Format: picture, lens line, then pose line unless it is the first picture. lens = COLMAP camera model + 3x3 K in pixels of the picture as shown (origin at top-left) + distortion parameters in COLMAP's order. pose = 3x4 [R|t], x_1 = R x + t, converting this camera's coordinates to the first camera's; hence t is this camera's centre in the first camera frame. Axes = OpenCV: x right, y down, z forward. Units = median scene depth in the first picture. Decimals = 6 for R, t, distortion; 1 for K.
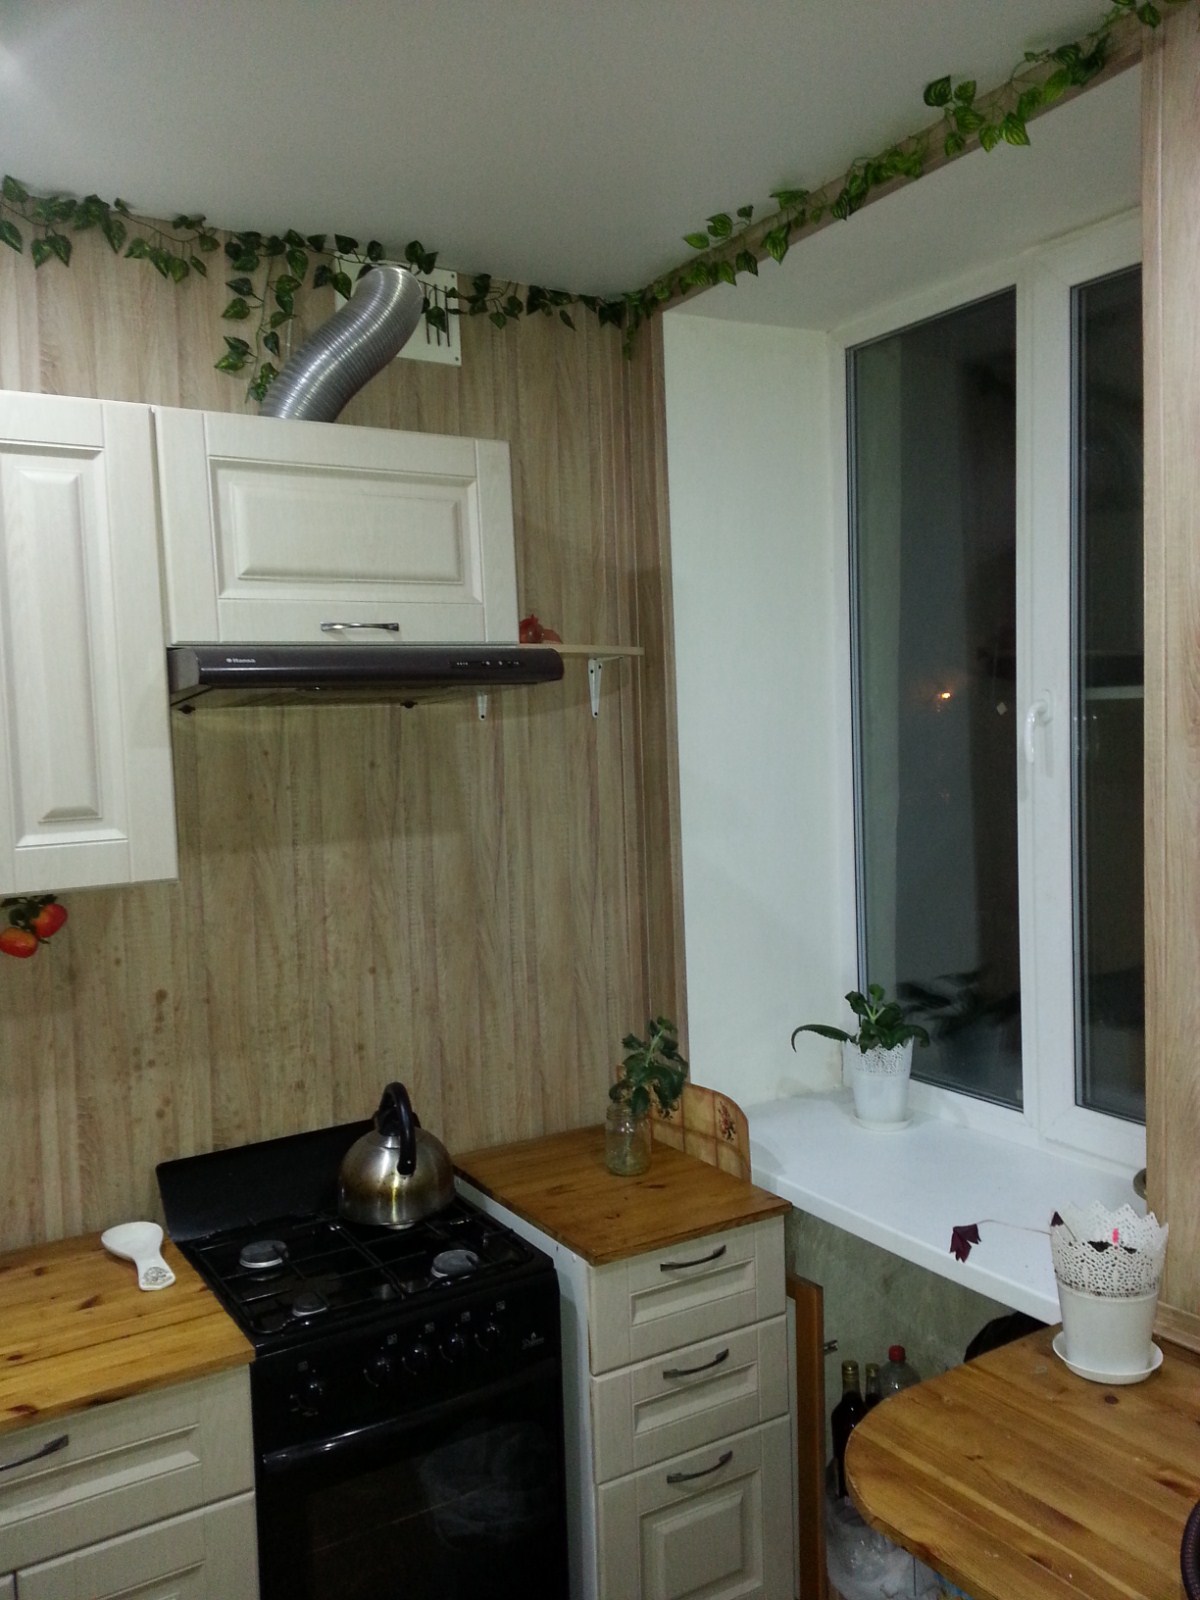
lens RADIAL K [[1311.6, 0, 600.0], [0, 1311.6, 800.0], [0, 0, 1]] dist [0.011868, 0.012585]
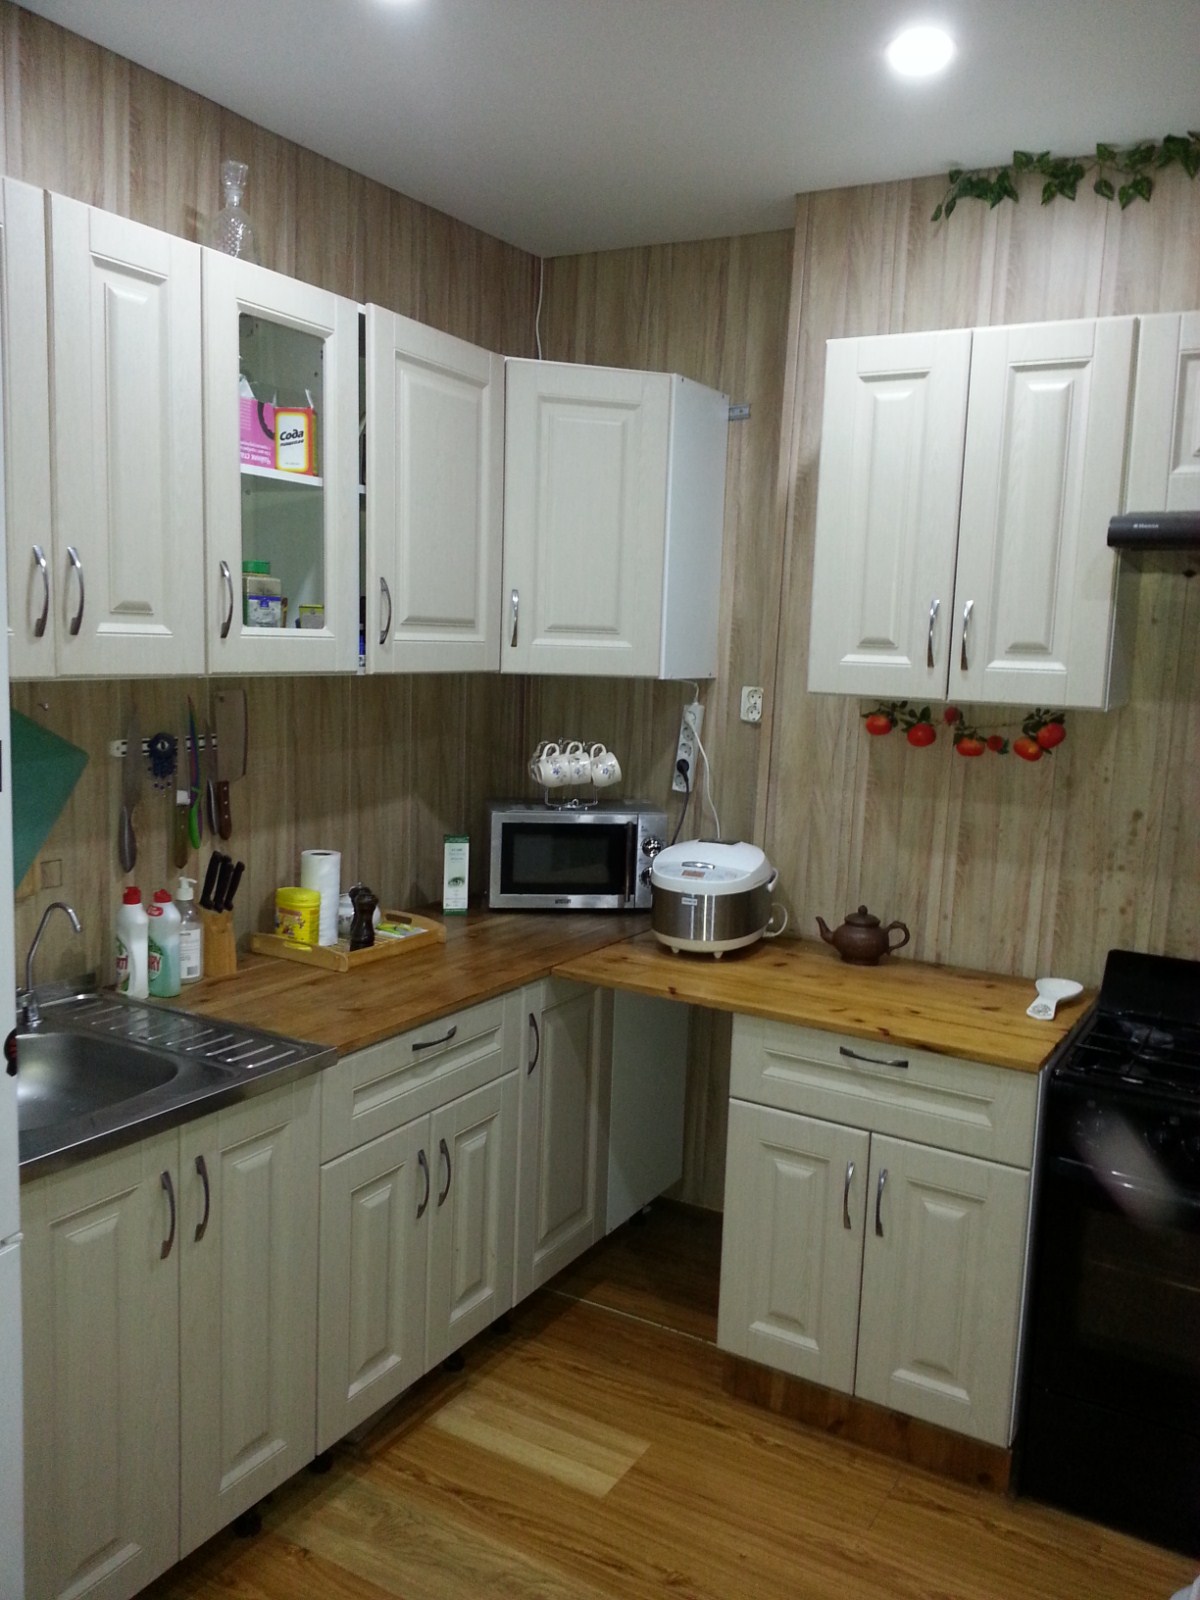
lens RADIAL K [[1255.8, 0, 600.0], [0, 1255.8, 800.0], [0, 0, 1]] dist [0.008879, 0.001603]
pose [[0.465277, 0.174121, -0.867871, 0.451895], [-0.103447, 0.984439, 0.142049, 0.023403], [0.879100, 0.023687, 0.476049, 0.018322]]
